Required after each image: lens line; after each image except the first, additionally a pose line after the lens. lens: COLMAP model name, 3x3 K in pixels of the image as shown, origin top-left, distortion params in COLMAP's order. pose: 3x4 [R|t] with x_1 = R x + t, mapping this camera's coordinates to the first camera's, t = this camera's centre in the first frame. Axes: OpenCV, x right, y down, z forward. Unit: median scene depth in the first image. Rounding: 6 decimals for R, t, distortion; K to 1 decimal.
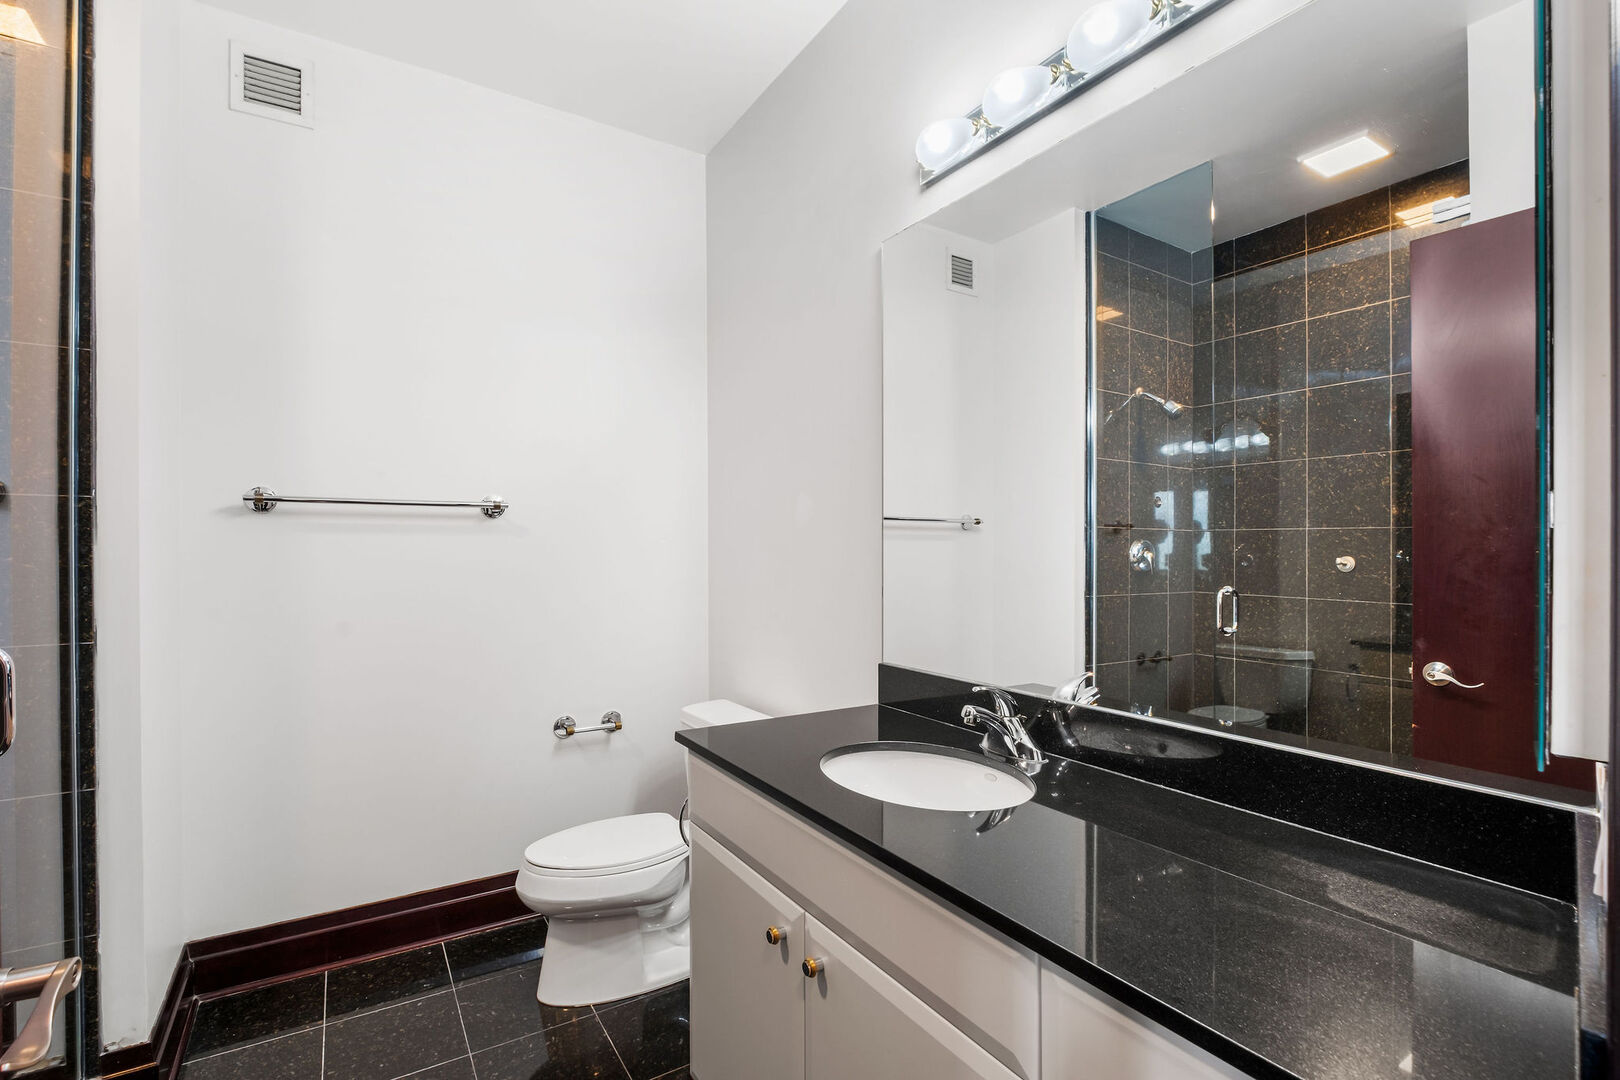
lens RADIAL K [[719.4, 0, 804.0], [0, 719.4, 551.3], [0, 0, 1]] dist [-0.000265, -0.000176]
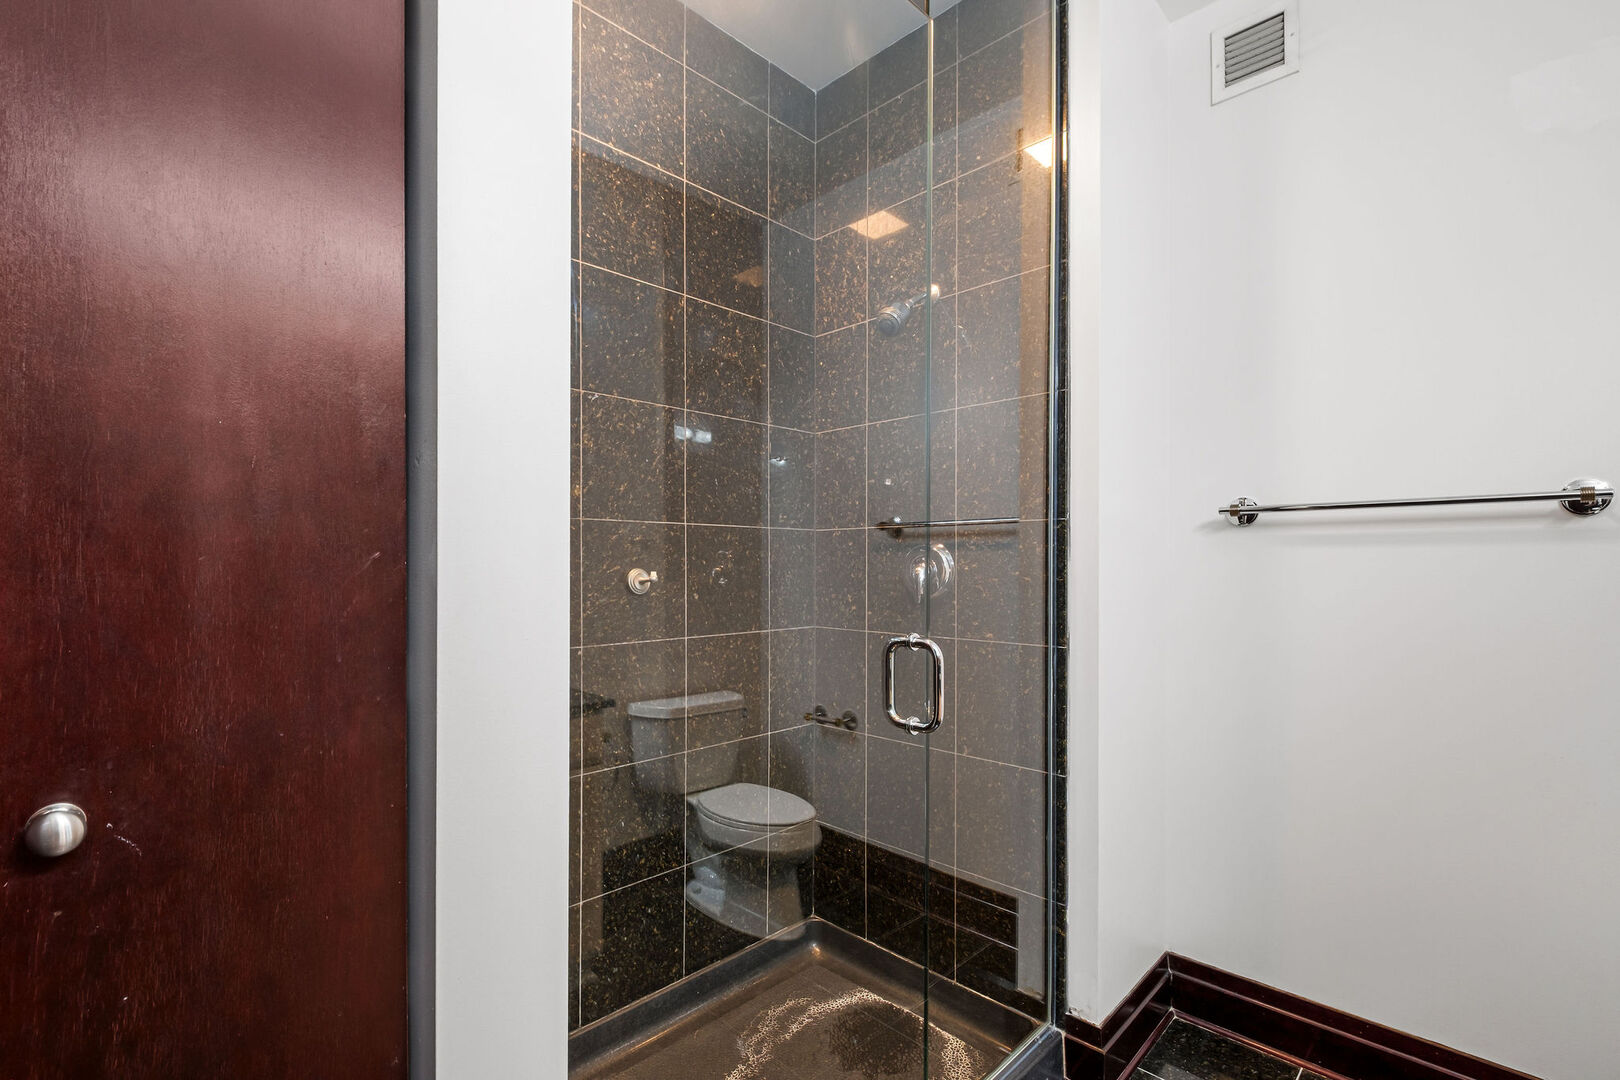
lens RADIAL K [[748.7, 0, 809.1], [0, 748.7, 568.1], [0, 0, 1]] dist [-0.000314, -0.000579]
pose [[0.231880, 0.007199, -0.972718, 0.066361], [-0.003877, 0.999972, 0.006477, -0.004450], [0.972737, 0.002270, 0.231901, 0.327977]]
